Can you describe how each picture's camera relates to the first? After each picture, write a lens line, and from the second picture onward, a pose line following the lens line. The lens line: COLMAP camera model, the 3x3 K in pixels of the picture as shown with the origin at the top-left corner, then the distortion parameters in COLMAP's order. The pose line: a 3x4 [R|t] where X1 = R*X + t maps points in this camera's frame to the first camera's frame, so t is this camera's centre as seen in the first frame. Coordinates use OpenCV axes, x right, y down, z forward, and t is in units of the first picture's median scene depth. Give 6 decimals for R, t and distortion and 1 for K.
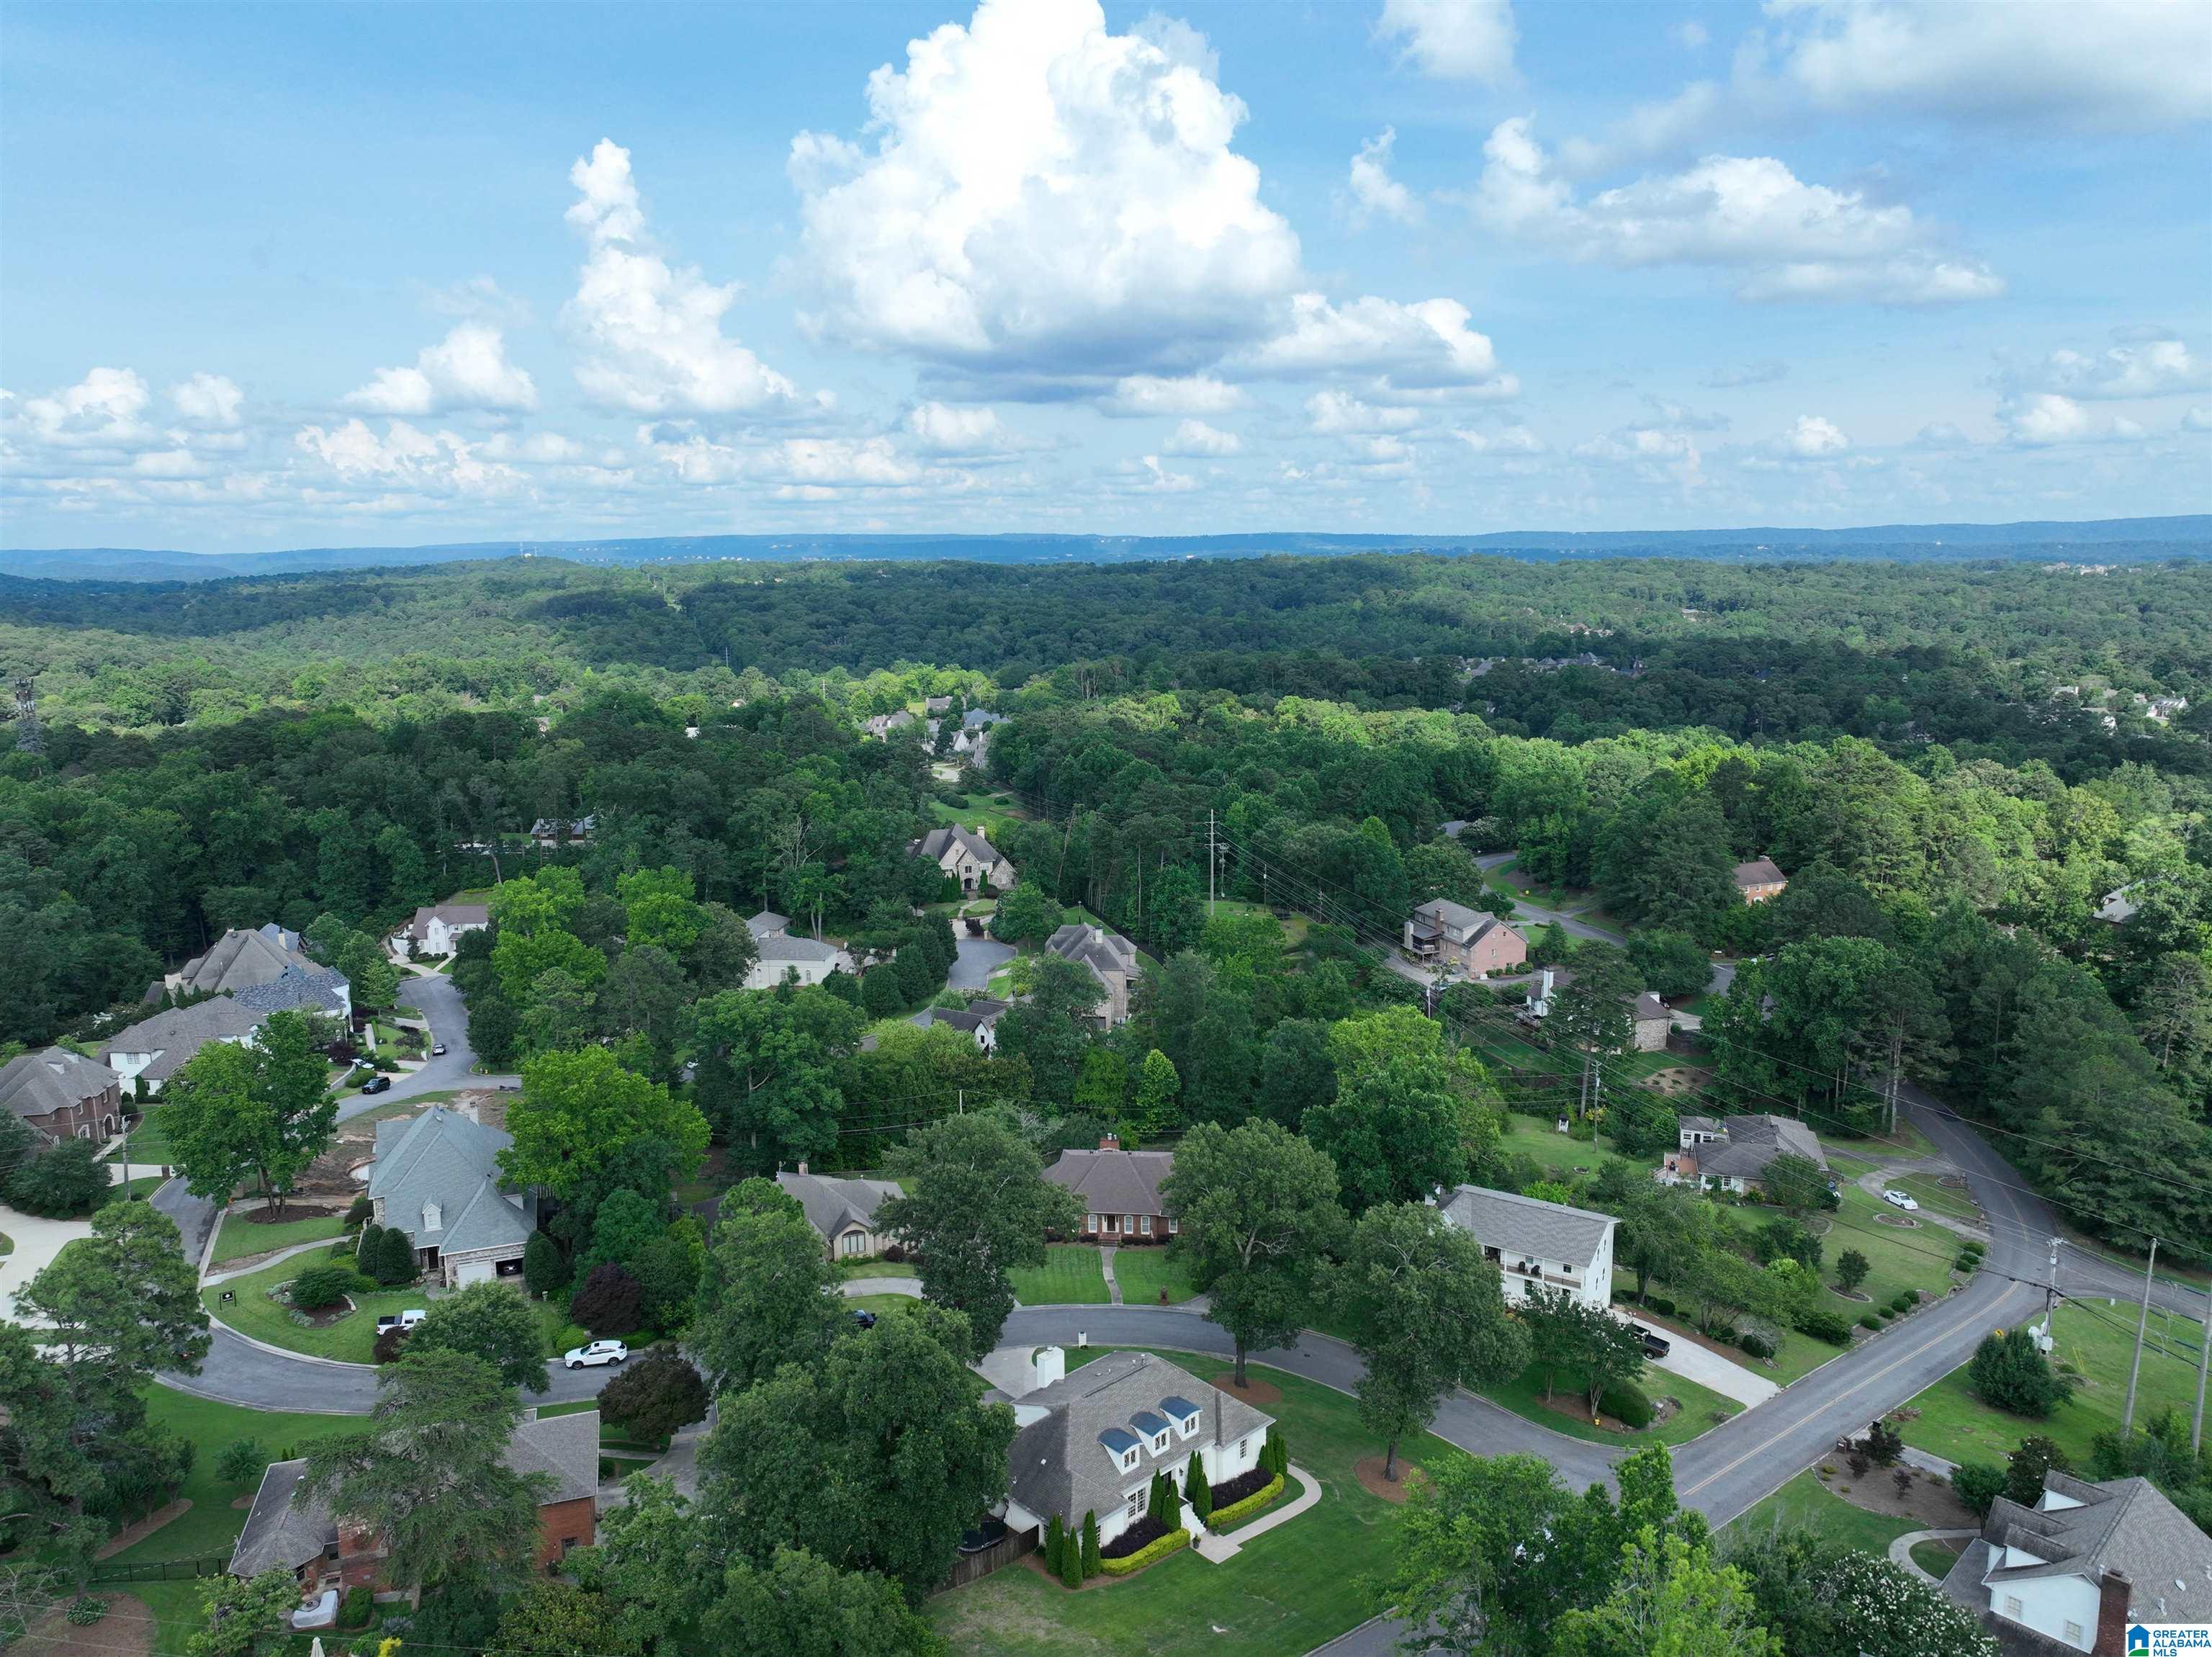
lens RADIAL K [[1568.8, 0, 1106.0], [0, 1568.8, 828.5], [0, 0, 1]] dist [-0.000110, 0.017961]
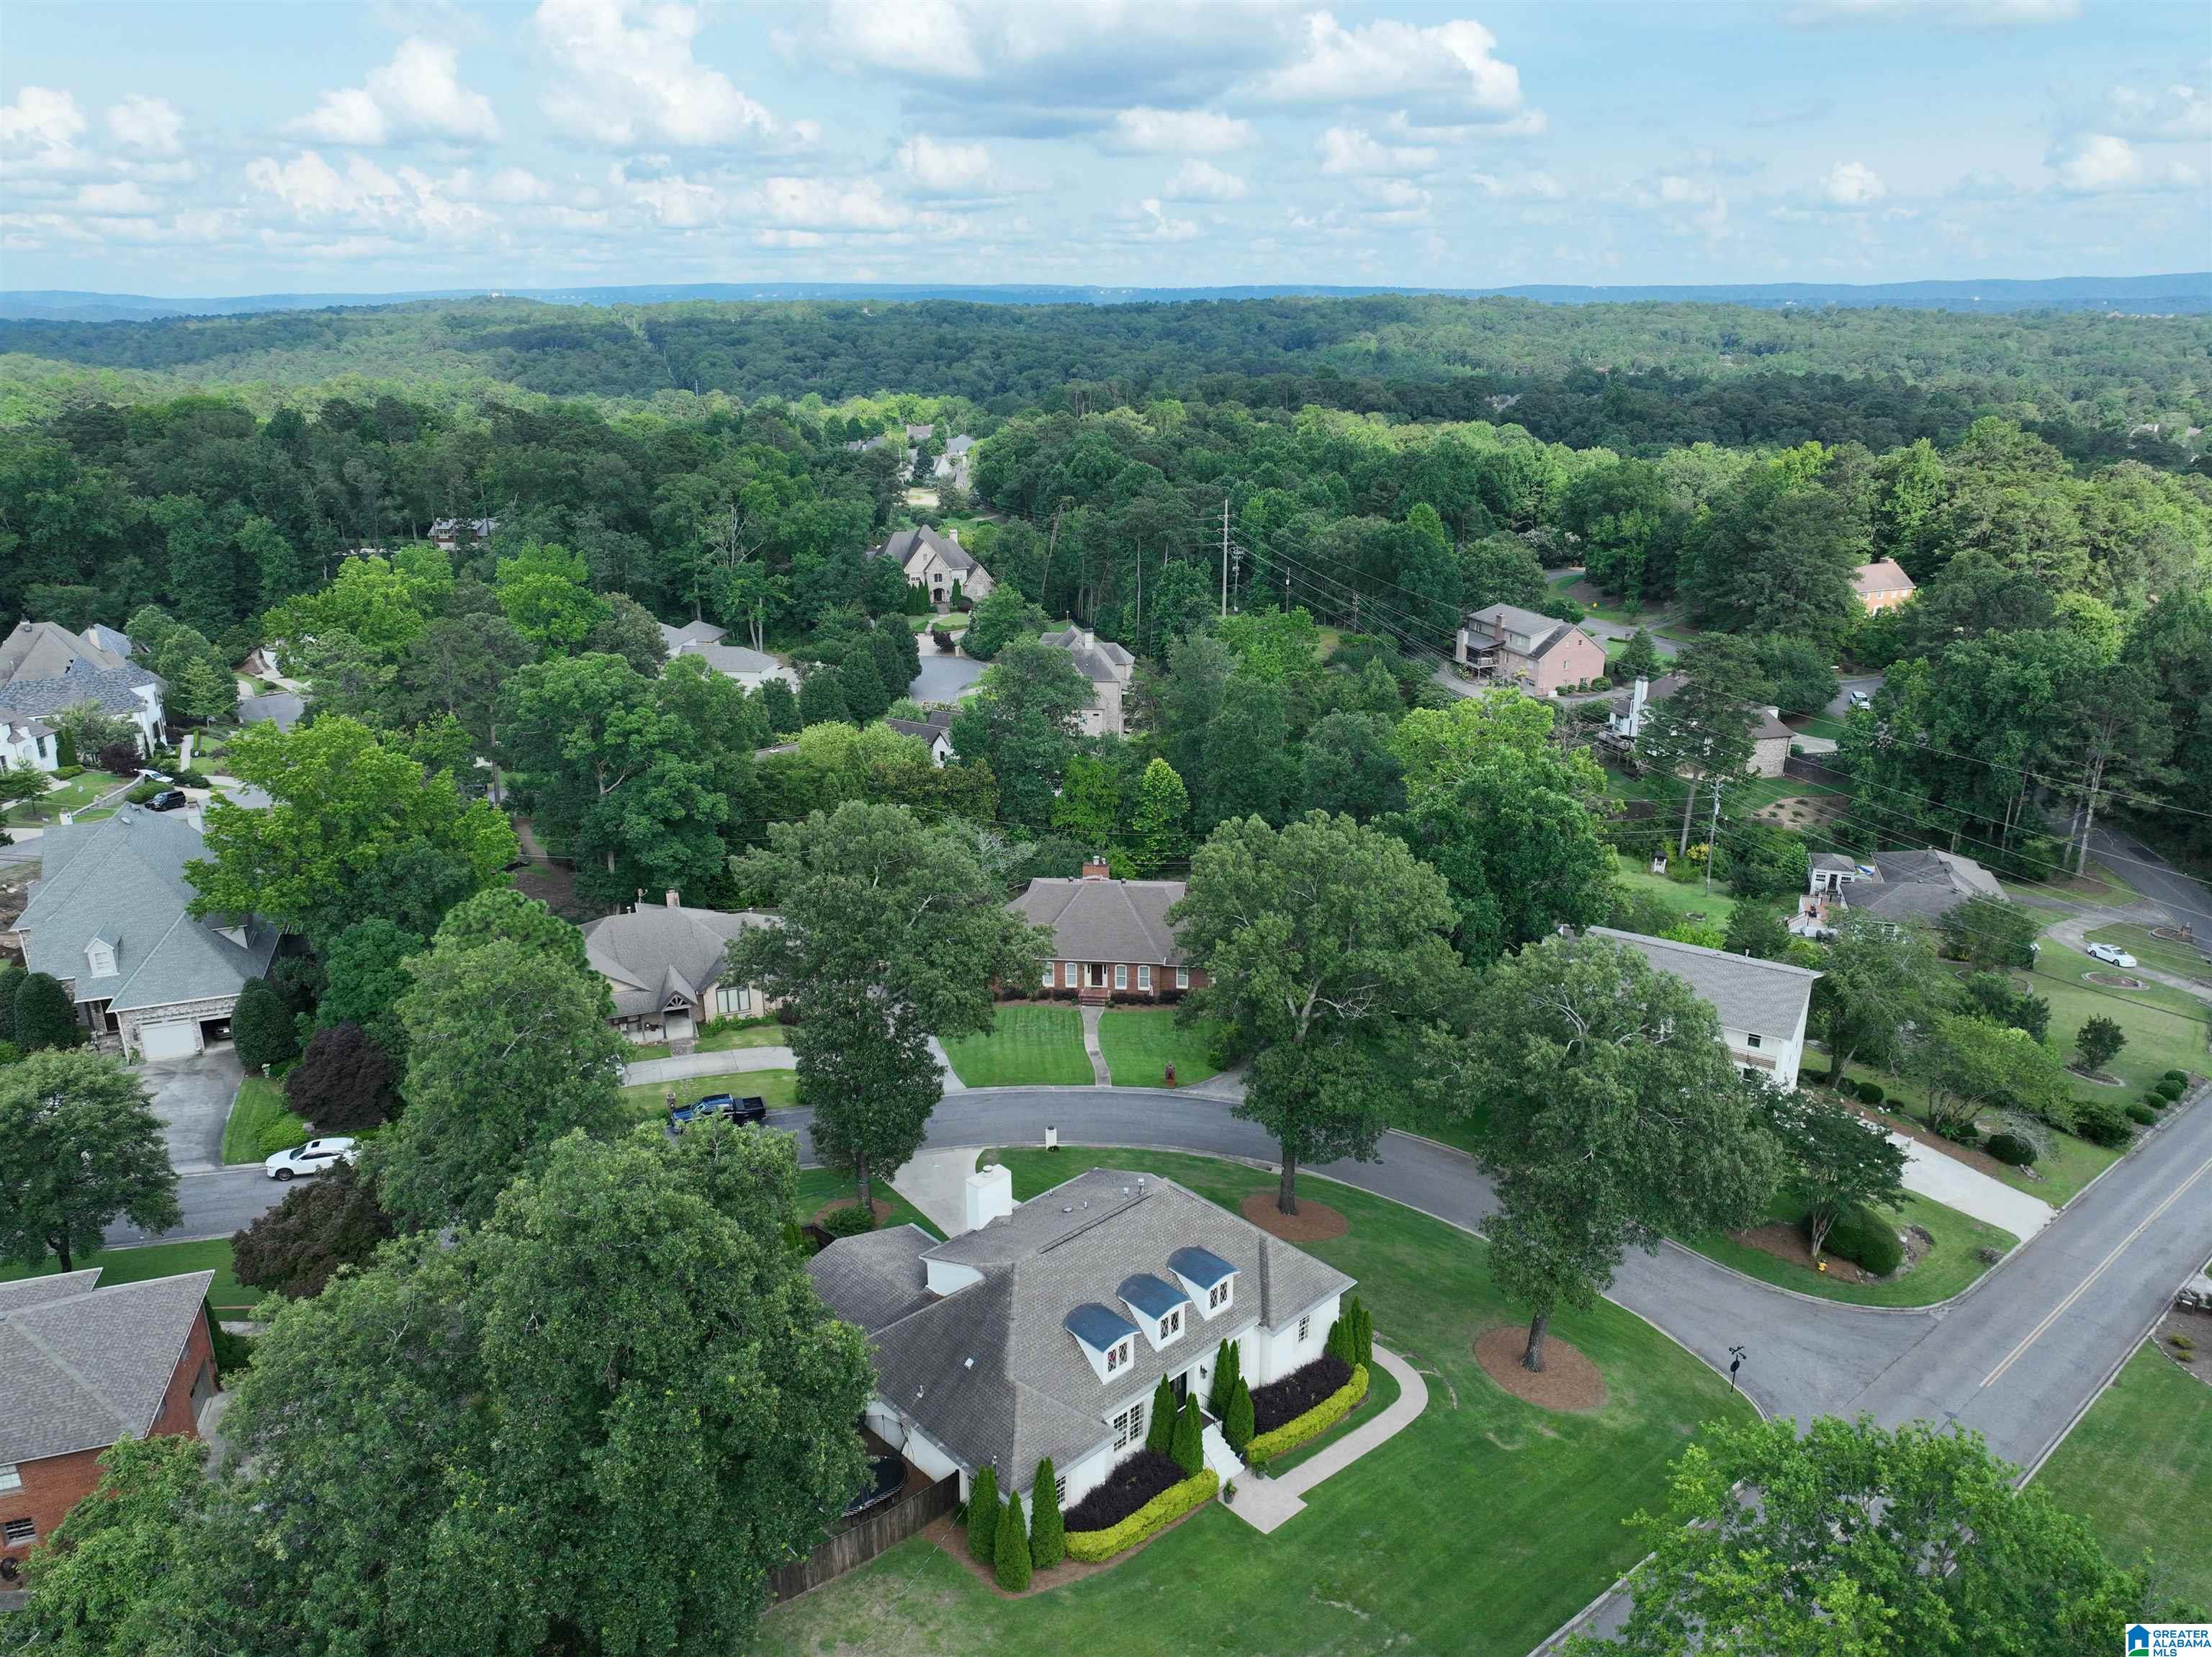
lens RADIAL K [[1568.8, 0, 1106.0], [0, 1568.8, 828.5], [0, 0, 1]] dist [-0.000110, 0.017961]
pose [[0.999974, 0.006788, 0.002621, 0.003882], [-0.007097, 0.989338, 0.145462, 0.059094], [-0.001606, -0.145477, 0.989360, 0.218775]]
